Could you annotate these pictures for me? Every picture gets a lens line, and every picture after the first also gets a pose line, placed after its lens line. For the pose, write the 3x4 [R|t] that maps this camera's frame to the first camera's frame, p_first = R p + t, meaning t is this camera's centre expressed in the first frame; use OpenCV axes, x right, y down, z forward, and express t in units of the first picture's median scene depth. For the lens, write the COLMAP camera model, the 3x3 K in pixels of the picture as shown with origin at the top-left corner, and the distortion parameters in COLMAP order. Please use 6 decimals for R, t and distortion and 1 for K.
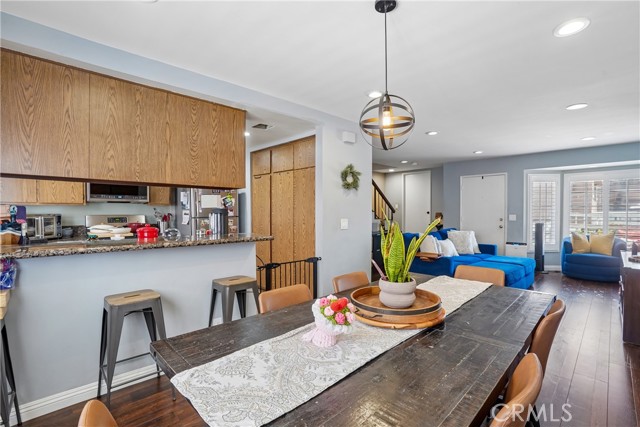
lens RADIAL K [[299.9, 0, 316.5], [0, 299.9, 217.8], [0, 0, 1]] dist [-0.065717, 0.025186]
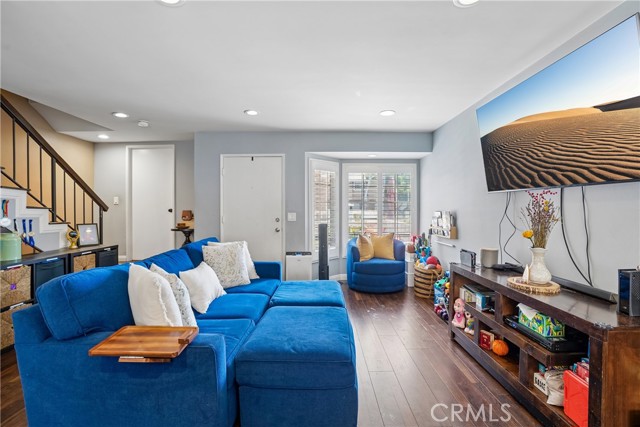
lens RADIAL K [[299.9, 0, 323.0], [0, 299.9, 212.5], [0, 0, 1]] dist [-0.065717, 0.025186]
pose [[0.689914, -0.006256, 0.723864, 0.205045], [0.016322, 0.999843, -0.006915, -0.005517], [-0.723707, 0.016585, 0.689908, 0.471407]]
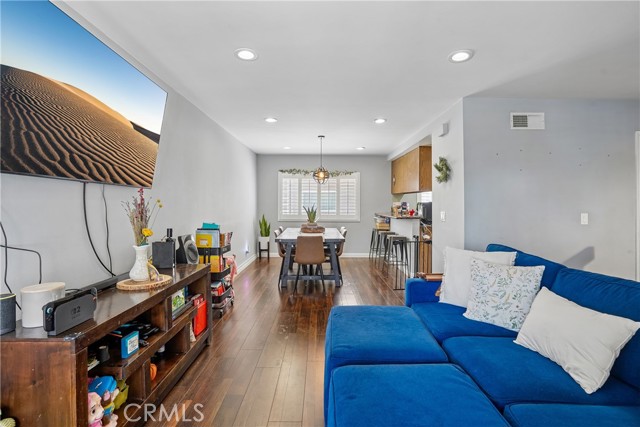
lens RADIAL K [[299.9, 0, 319.3], [0, 299.9, 201.9], [0, 0, 1]] dist [-0.065717, 0.025186]
pose [[-0.694714, -0.004355, -0.719272, 0.717178], [-0.017593, 0.999785, 0.010939, -0.020994], [0.719071, 0.020253, -0.694642, 0.901693]]
